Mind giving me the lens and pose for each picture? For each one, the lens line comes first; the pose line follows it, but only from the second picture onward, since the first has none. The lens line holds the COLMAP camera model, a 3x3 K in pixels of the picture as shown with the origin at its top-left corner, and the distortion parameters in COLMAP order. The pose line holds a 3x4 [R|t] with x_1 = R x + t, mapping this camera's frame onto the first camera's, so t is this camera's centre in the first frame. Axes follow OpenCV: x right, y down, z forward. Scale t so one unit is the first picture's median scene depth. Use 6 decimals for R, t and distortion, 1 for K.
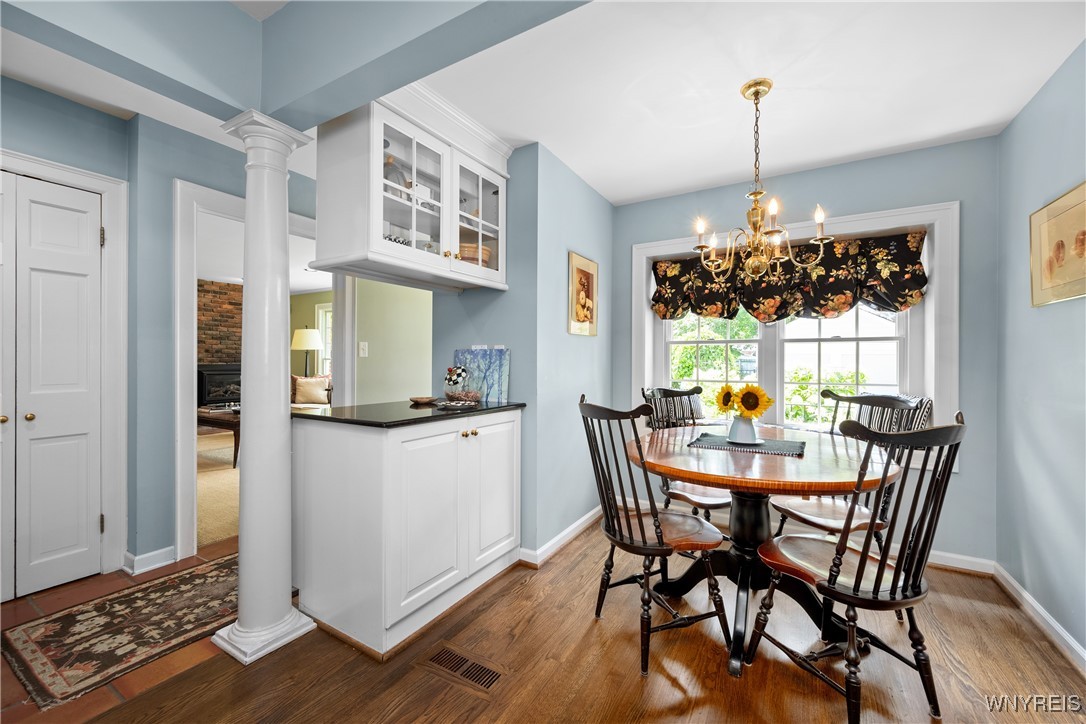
lens RADIAL K [[428.9, 0, 549.7], [0, 428.9, 362.2], [0, 0, 1]] dist [0.000185, -0.000201]
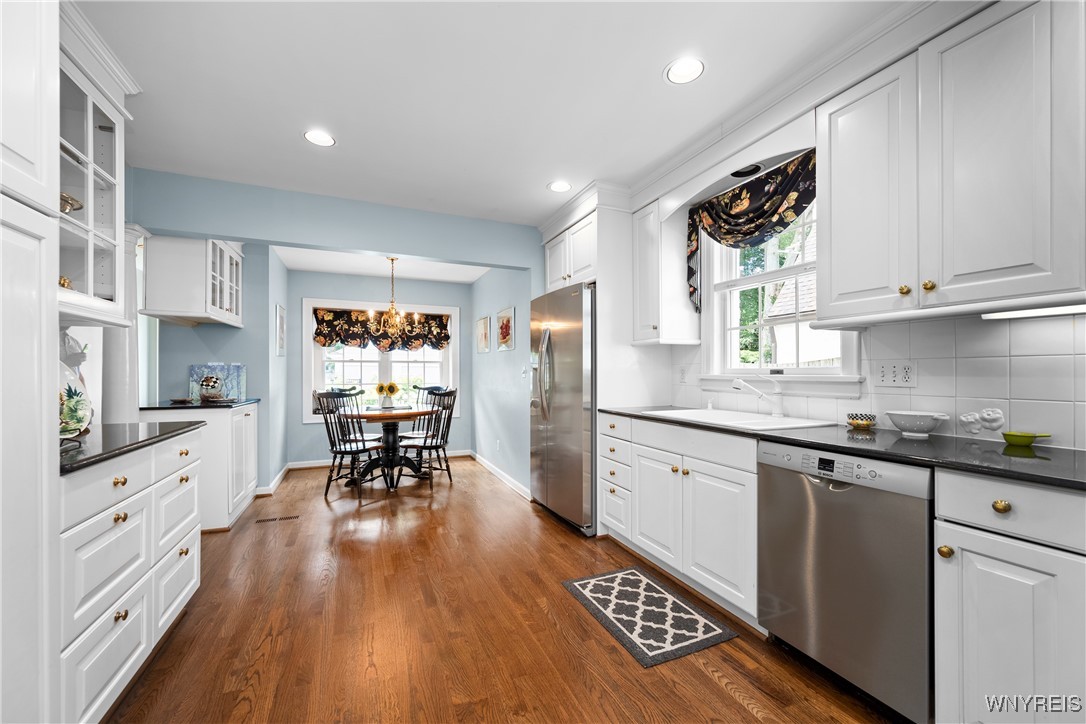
lens RADIAL K [[435.0, 0, 544.9], [0, 435.0, 372.8], [0, 0, 1]] dist [0.000210, -0.000065]
pose [[0.599521, -0.004642, 0.800346, -0.680347], [0.005452, 0.999984, 0.001716, -0.000023], [-0.800341, 0.003335, 0.599536, -0.805633]]
